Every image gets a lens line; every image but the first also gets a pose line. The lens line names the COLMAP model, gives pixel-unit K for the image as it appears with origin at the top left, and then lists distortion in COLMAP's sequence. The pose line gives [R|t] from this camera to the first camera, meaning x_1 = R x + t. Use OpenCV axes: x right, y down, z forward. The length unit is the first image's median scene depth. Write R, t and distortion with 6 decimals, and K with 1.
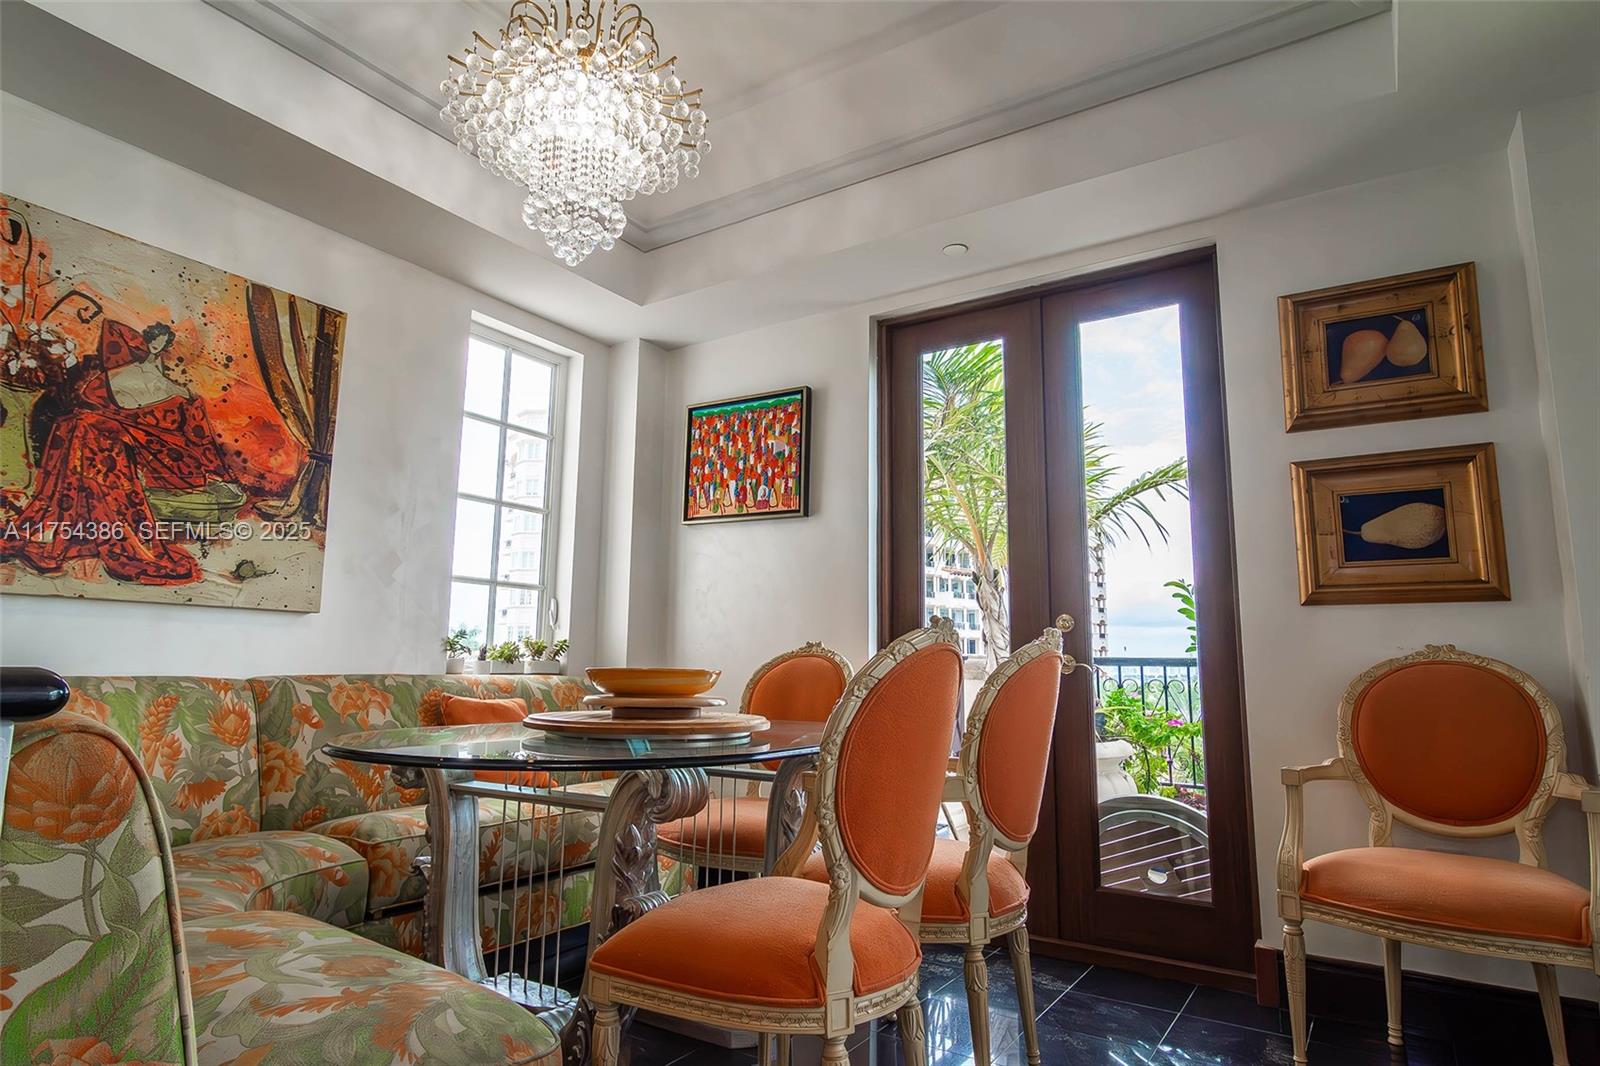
lens RADIAL K [[897.5, 0, 803.9], [0, 897.5, 526.4], [0, 0, 1]] dist [-0.005570, 0.001978]
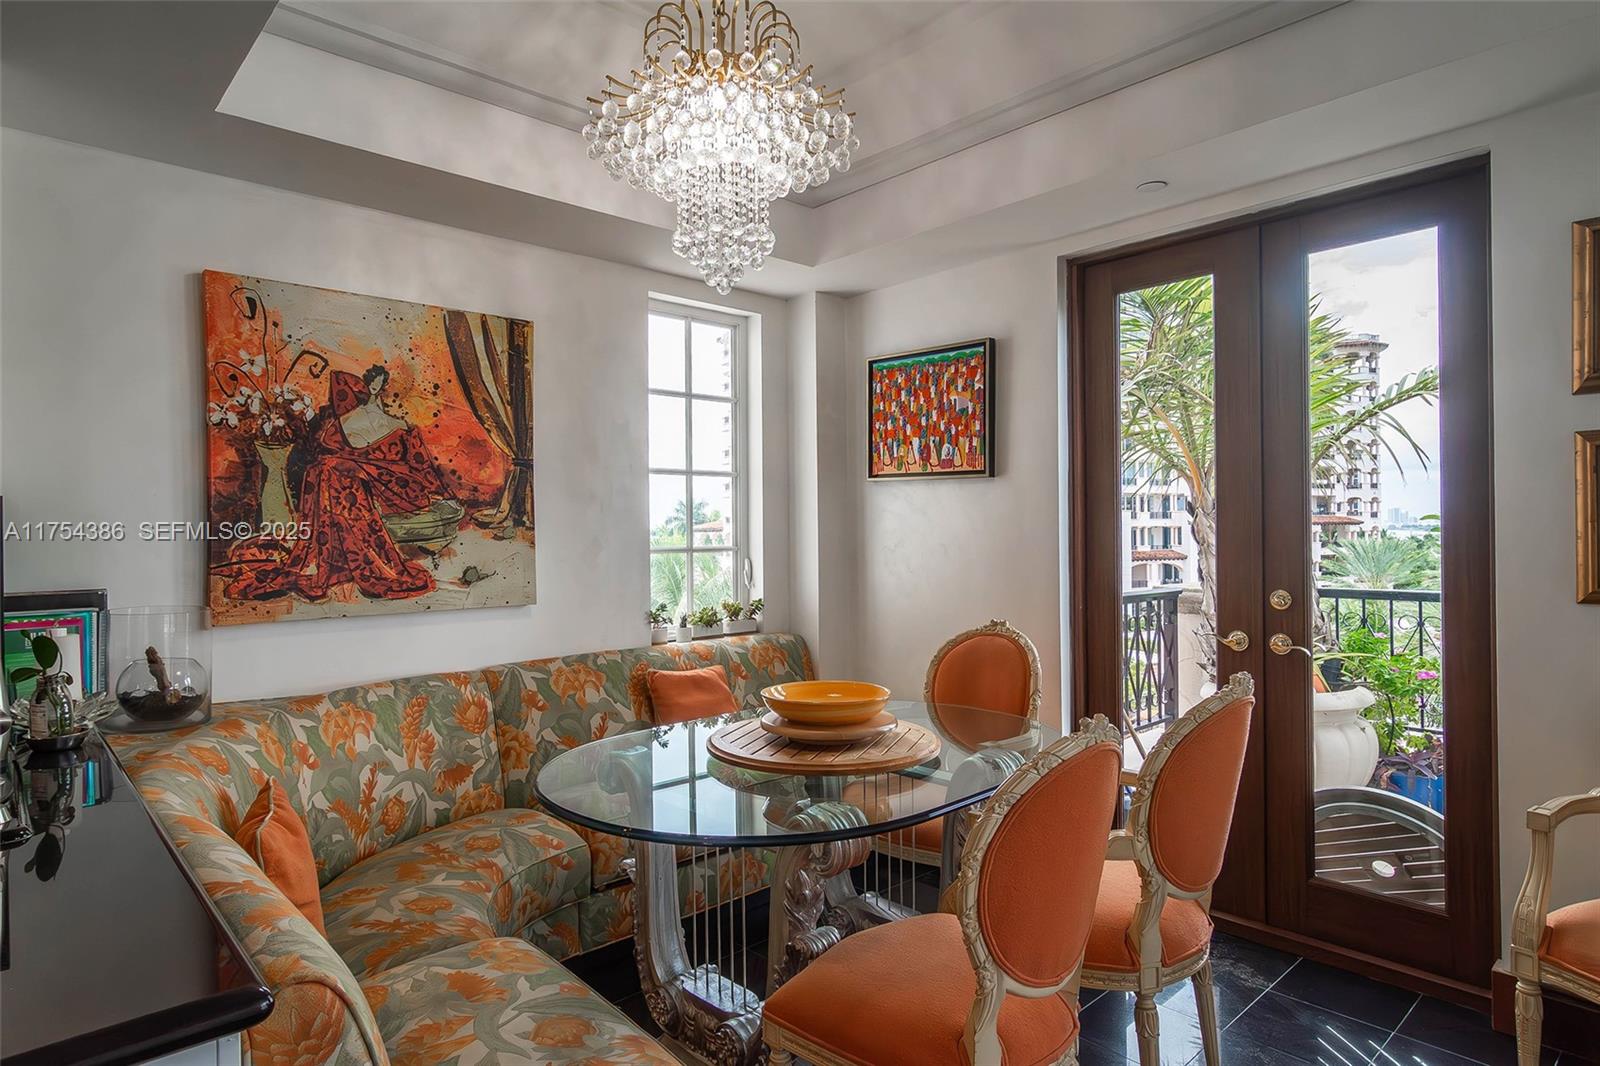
lens RADIAL K [[910.4, 0, 800.0], [0, 910.4, 533.0], [0, 0, 1]] dist [-0.006148, 0.002298]
pose [[0.970423, -0.019070, -0.240657, 0.048643], [0.055596, 0.987734, 0.145916, -0.142106], [0.234923, -0.154980, 0.959579, 0.014202]]
